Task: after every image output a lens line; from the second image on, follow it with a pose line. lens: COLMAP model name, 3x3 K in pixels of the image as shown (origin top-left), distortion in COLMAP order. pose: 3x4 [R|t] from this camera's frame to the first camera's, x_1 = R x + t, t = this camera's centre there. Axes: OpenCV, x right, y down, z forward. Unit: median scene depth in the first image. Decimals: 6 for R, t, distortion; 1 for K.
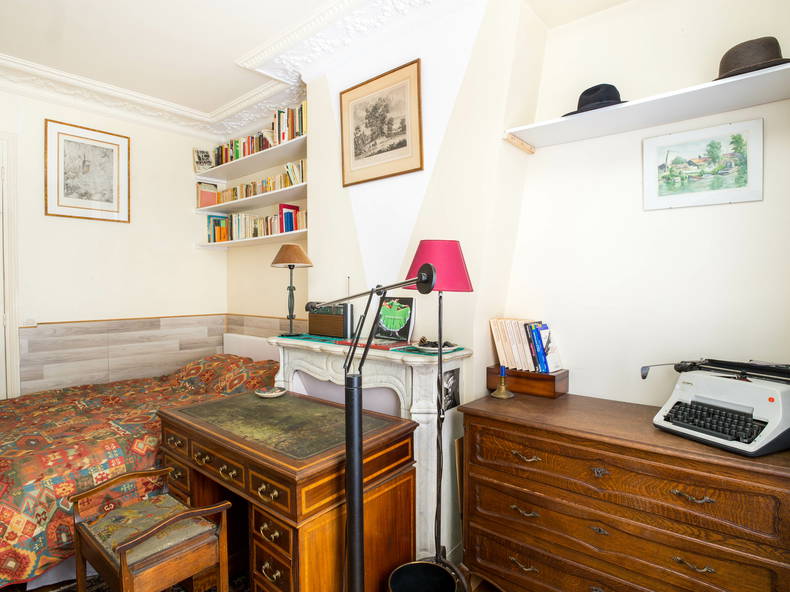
lens RADIAL K [[431.9, 0, 399.8], [0, 431.9, 294.5], [0, 0, 1]] dist [-0.026737, -0.002380]
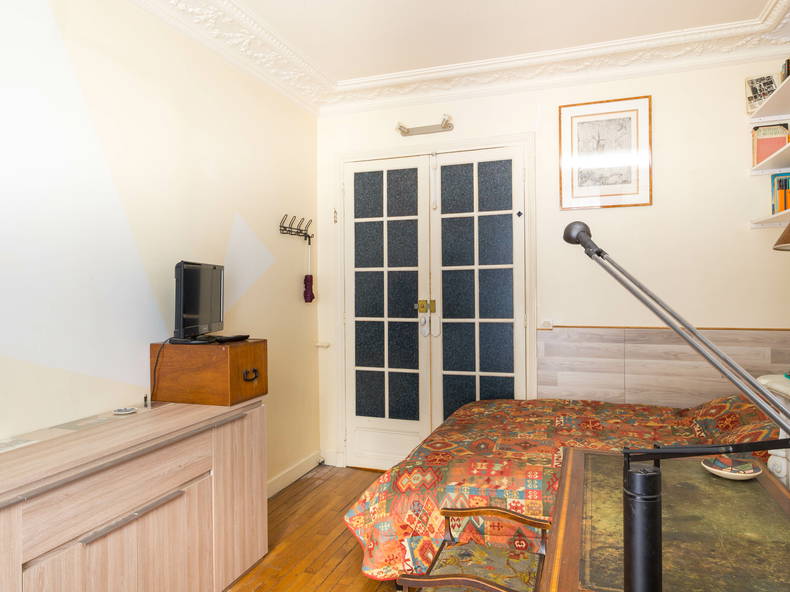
lens RADIAL K [[557.6, 0, 396.8], [0, 557.6, 292.1], [0, 0, 1]] dist [0.005143, -0.001522]
pose [[0.348385, 0.004619, -0.937340, 0.234416], [-0.008708, 0.999961, 0.001691, -0.008401], [0.937311, 0.007573, 0.348411, 0.296079]]
